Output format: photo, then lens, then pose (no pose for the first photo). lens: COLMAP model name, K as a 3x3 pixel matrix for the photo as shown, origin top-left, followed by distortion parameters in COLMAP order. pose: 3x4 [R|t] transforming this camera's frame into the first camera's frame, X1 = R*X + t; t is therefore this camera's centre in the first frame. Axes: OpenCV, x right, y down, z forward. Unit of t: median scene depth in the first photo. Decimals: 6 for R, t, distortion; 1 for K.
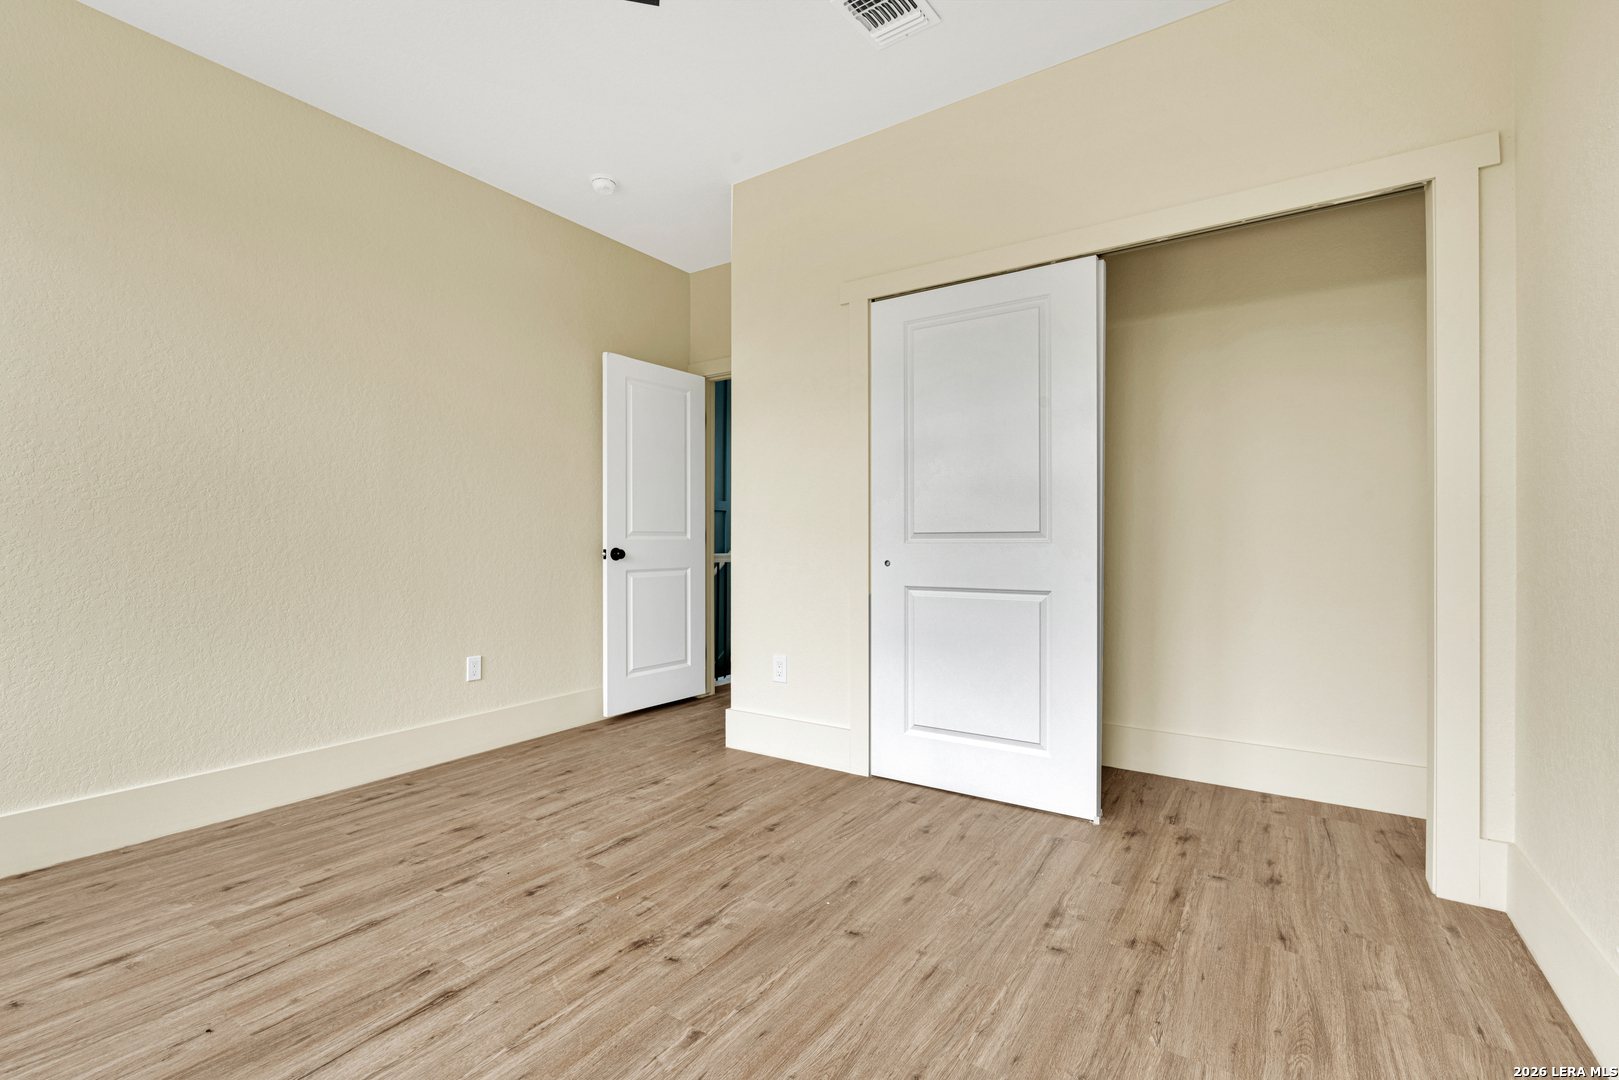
lens RADIAL K [[704.9, 0, 808.5], [0, 704.9, 542.6], [0, 0, 1]] dist [-0.001094, -0.000016]
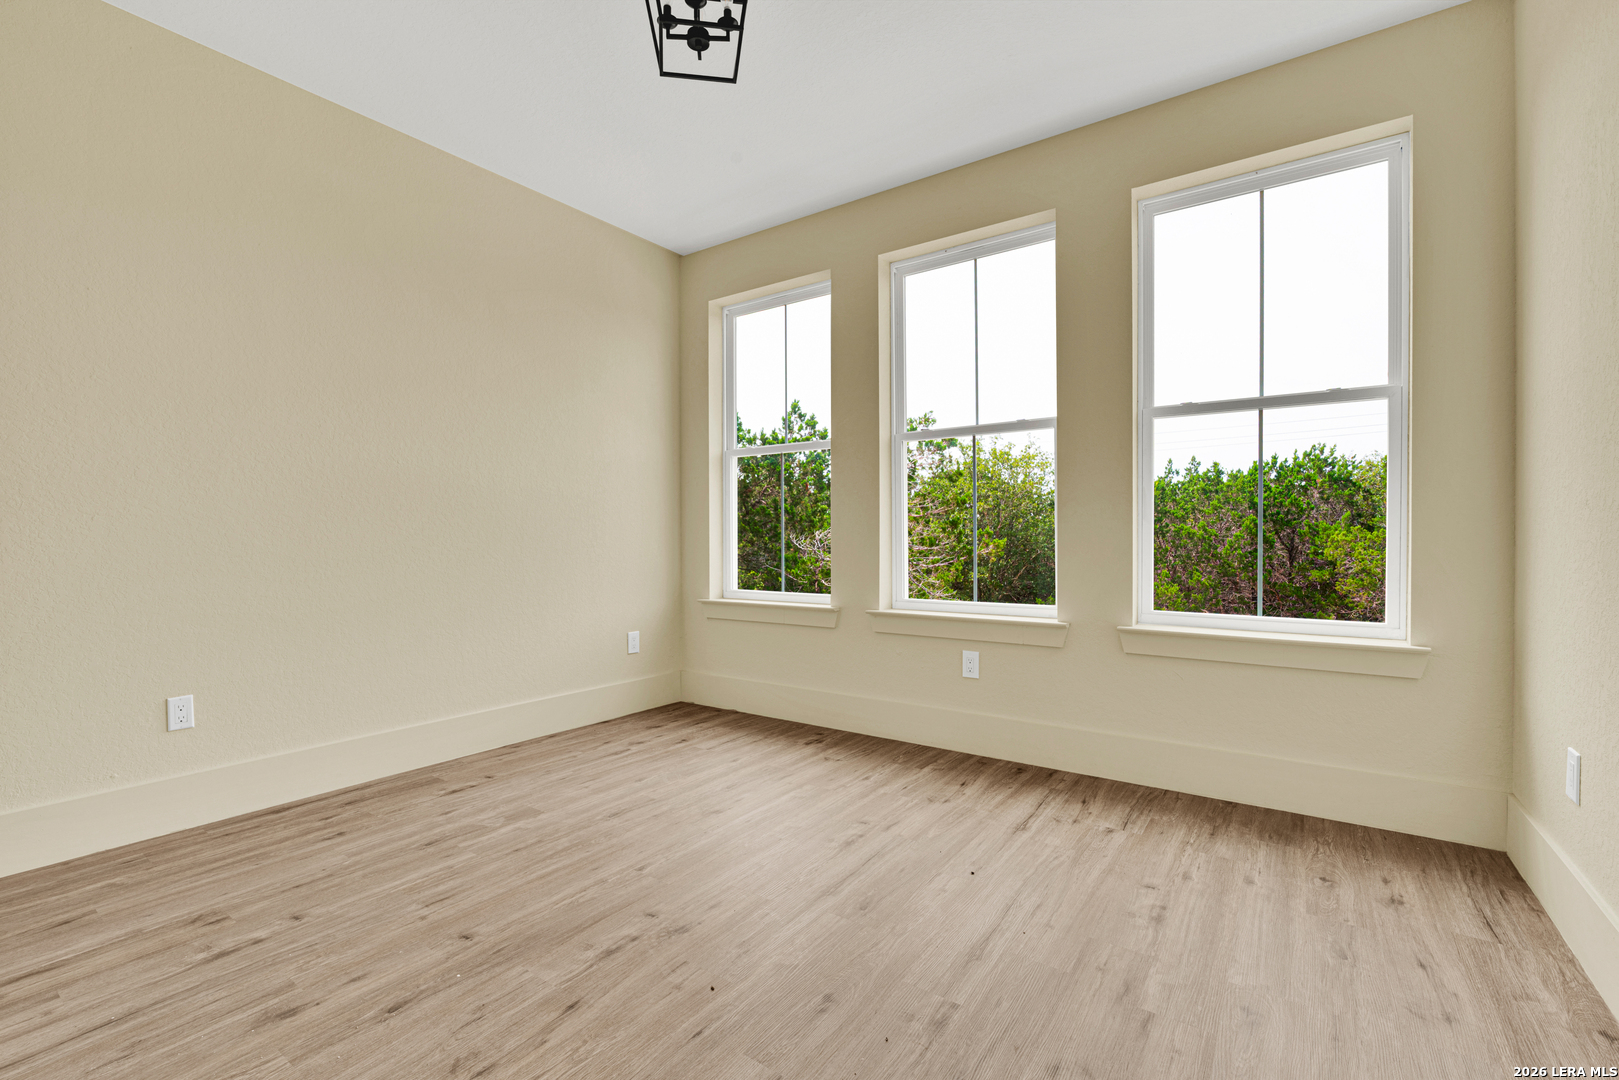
lens RADIAL K [[704.9, 0, 810.5], [0, 704.9, 539.4], [0, 0, 1]] dist [-0.001094, -0.000016]
pose [[-0.999832, 0.003476, 0.018019, -0.434369], [0.003527, 0.999990, 0.002812, -0.002856], [-0.018009, 0.002875, -0.999834, 1.961205]]
